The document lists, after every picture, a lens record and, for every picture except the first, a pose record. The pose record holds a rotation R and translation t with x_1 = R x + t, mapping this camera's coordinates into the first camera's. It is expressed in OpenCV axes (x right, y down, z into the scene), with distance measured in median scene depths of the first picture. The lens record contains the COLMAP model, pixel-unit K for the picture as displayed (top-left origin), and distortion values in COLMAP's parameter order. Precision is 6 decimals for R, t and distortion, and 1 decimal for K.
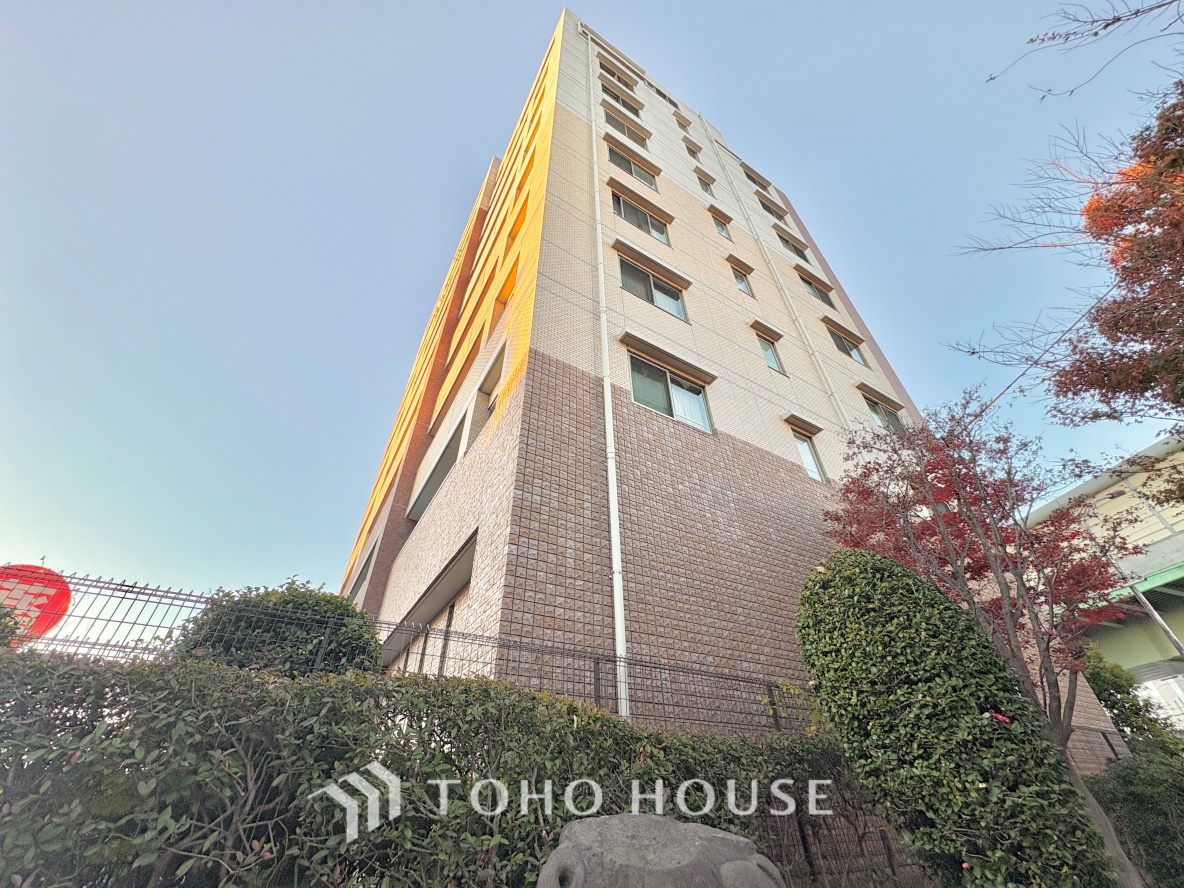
lens RADIAL K [[463.5, 0, 594.6], [0, 463.5, 439.8], [0, 0, 1]] dist [-0.001281, -0.000014]
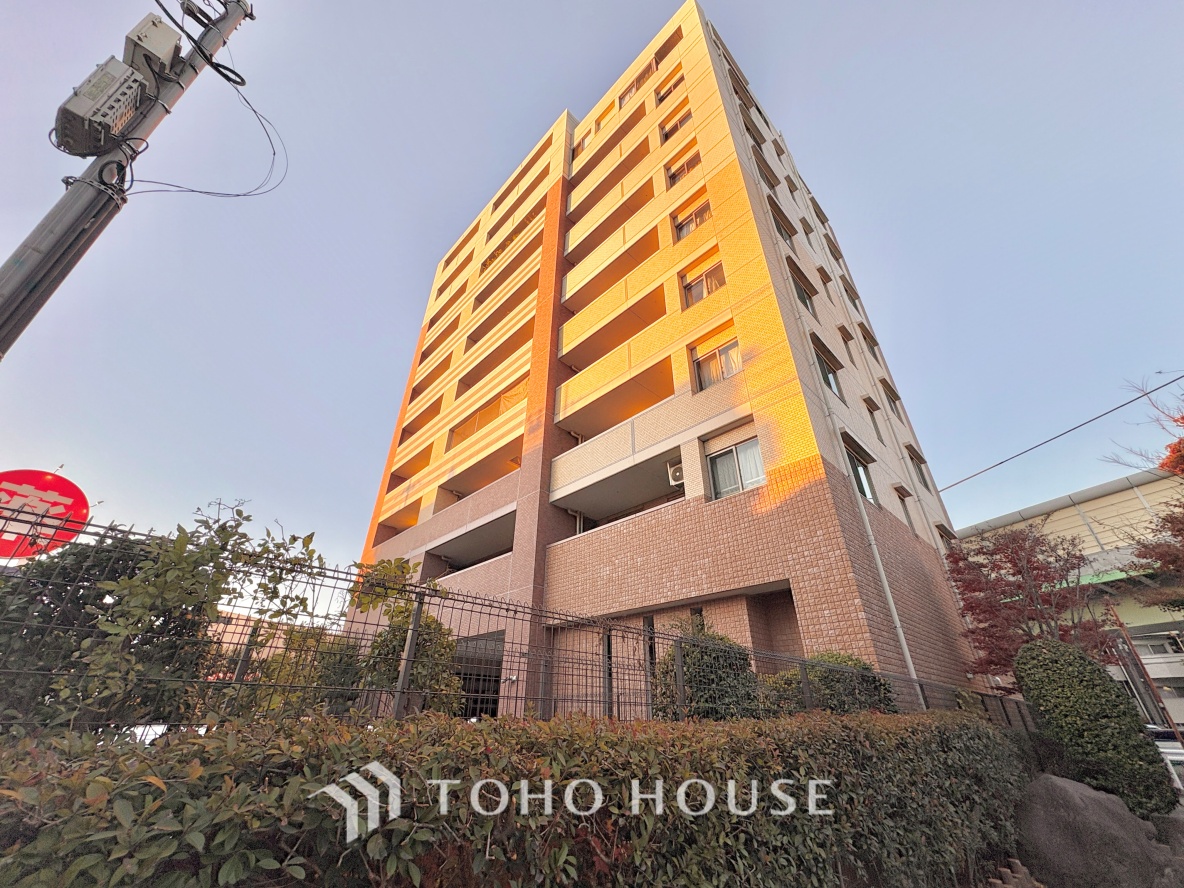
lens RADIAL K [[463.5, 0, 593.5], [0, 463.5, 443.9], [0, 0, 1]] dist [-0.001281, -0.000014]
pose [[0.973173, 0.138598, 0.183643, -1.315282], [-0.164380, 0.977322, 0.133493, -0.370980], [-0.160977, -0.160099, 0.973887, -0.319087]]
